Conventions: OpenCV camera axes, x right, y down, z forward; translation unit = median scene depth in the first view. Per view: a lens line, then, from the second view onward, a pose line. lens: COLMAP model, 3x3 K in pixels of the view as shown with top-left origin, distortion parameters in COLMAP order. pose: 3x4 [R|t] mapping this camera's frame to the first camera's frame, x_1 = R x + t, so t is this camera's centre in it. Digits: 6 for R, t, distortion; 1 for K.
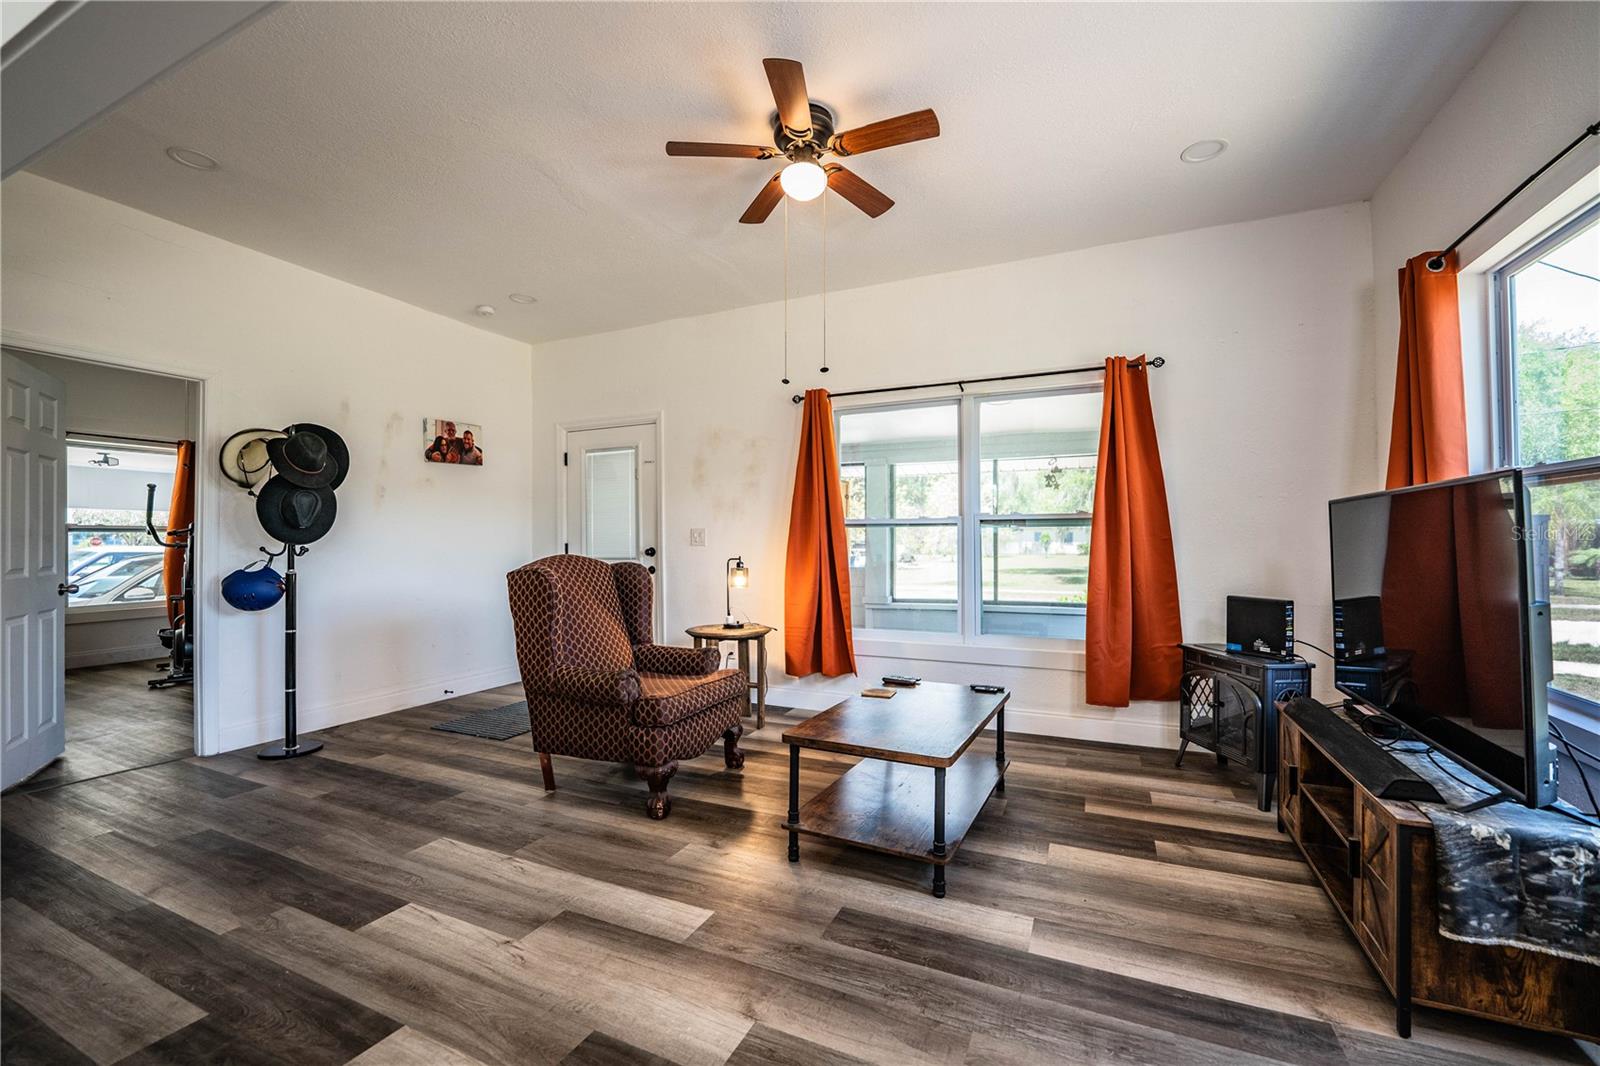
lens RADIAL K [[654.2, 0, 799.7], [0, 654.2, 535.8], [0, 0, 1]] dist [-0.028113, 0.004267]
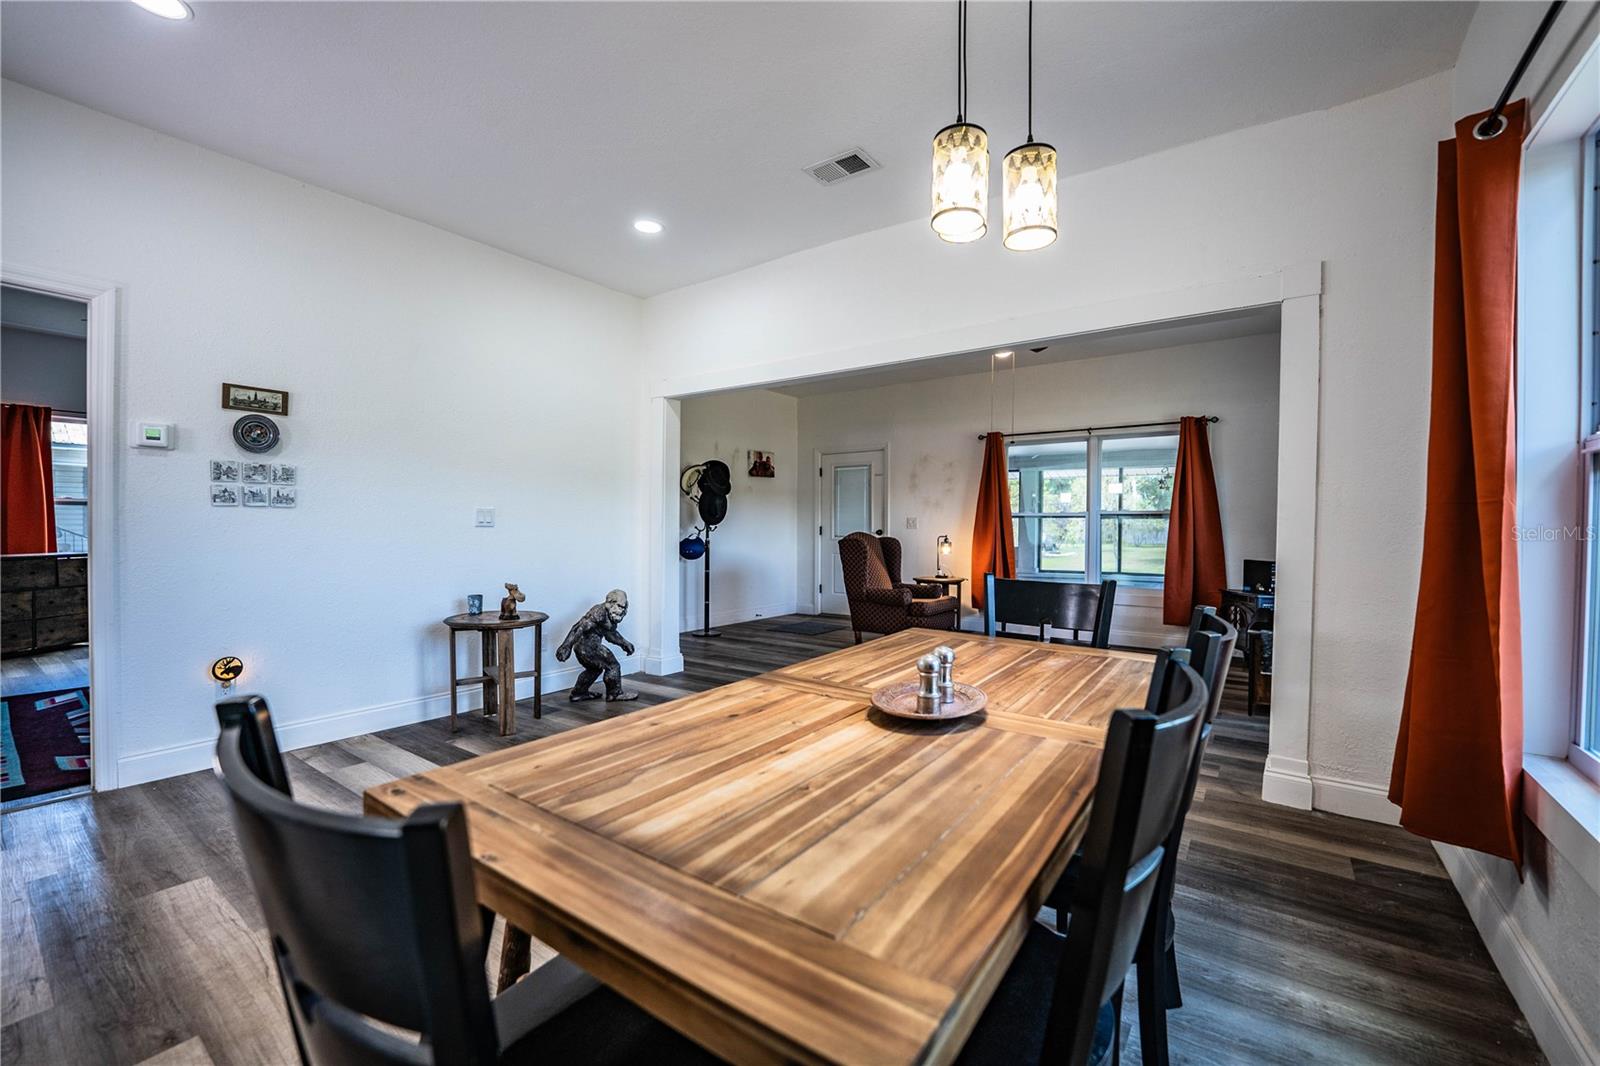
lens RADIAL K [[654.2, 0, 798.1], [0, 654.2, 537.4], [0, 0, 1]] dist [-0.028113, 0.004267]
pose [[0.979032, 0.013491, -0.203260, -0.144515], [-0.008787, 0.999673, 0.024028, 0.001254], [0.203517, -0.021738, 0.978830, -0.828694]]
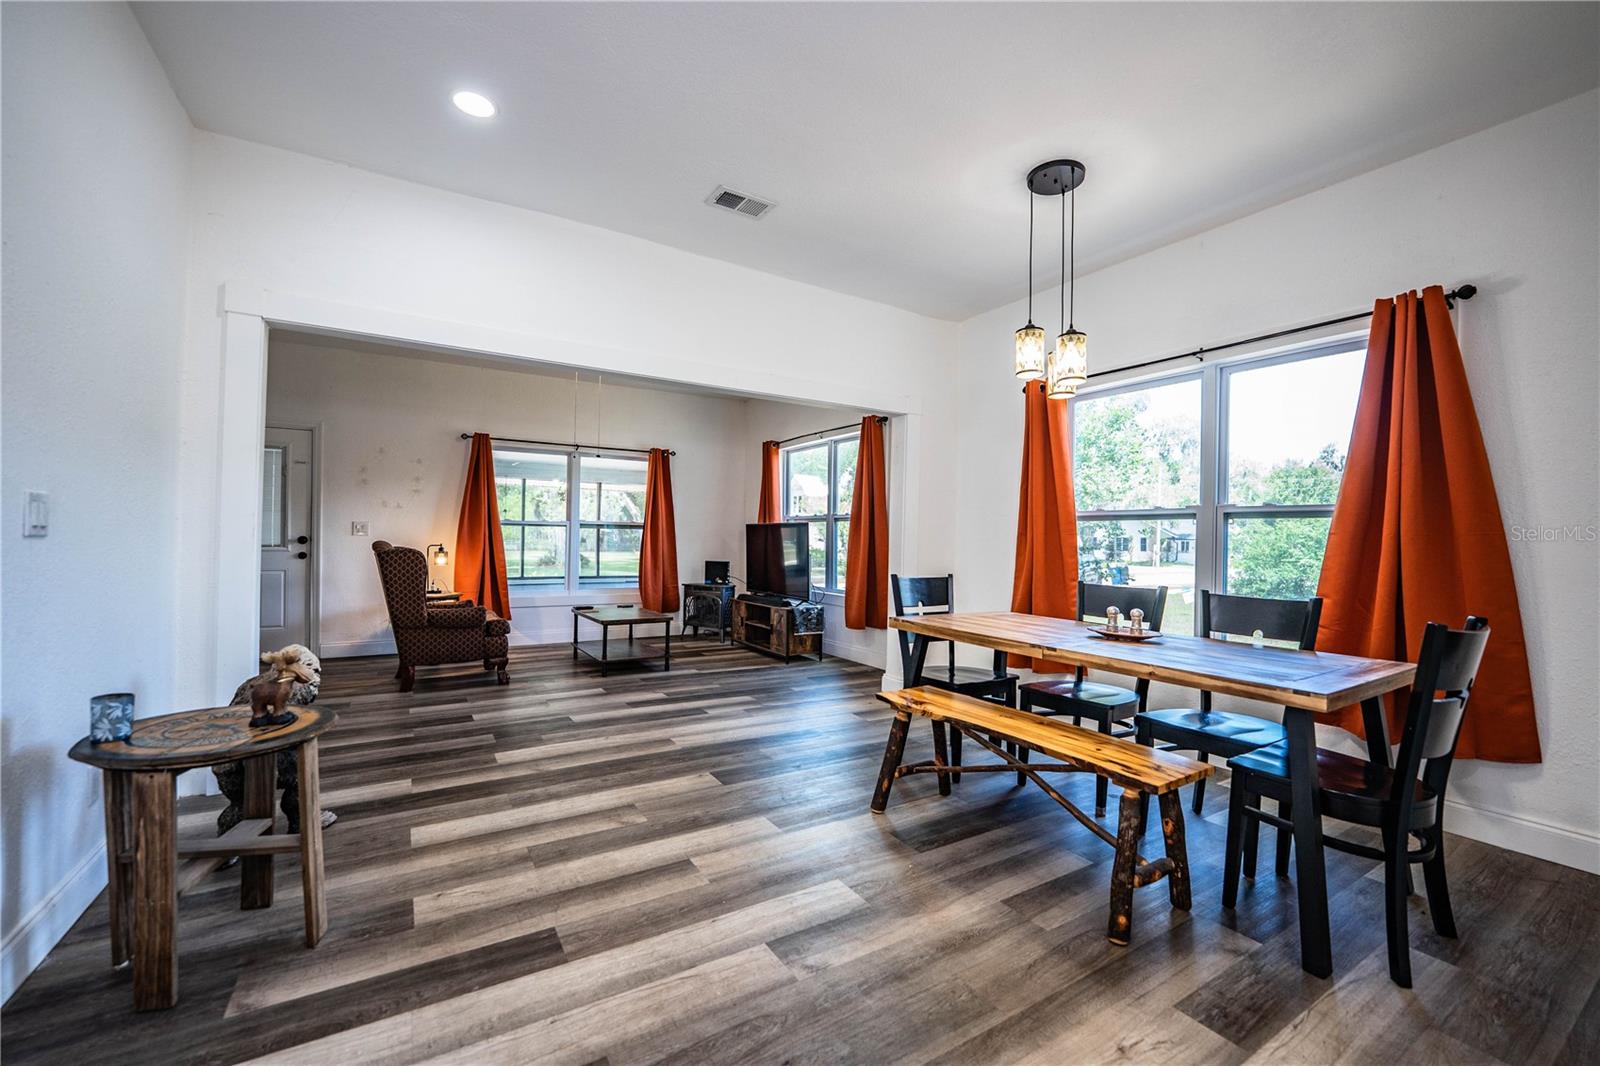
lens RADIAL K [[654.2, 0, 802.8], [0, 654.2, 536.8], [0, 0, 1]] dist [-0.028113, 0.004267]
pose [[0.554351, 0.015519, 0.832138, -0.992810], [-0.022949, 0.999731, -0.003357, 0.003350], [-0.831966, -0.017236, 0.554558, -0.550069]]
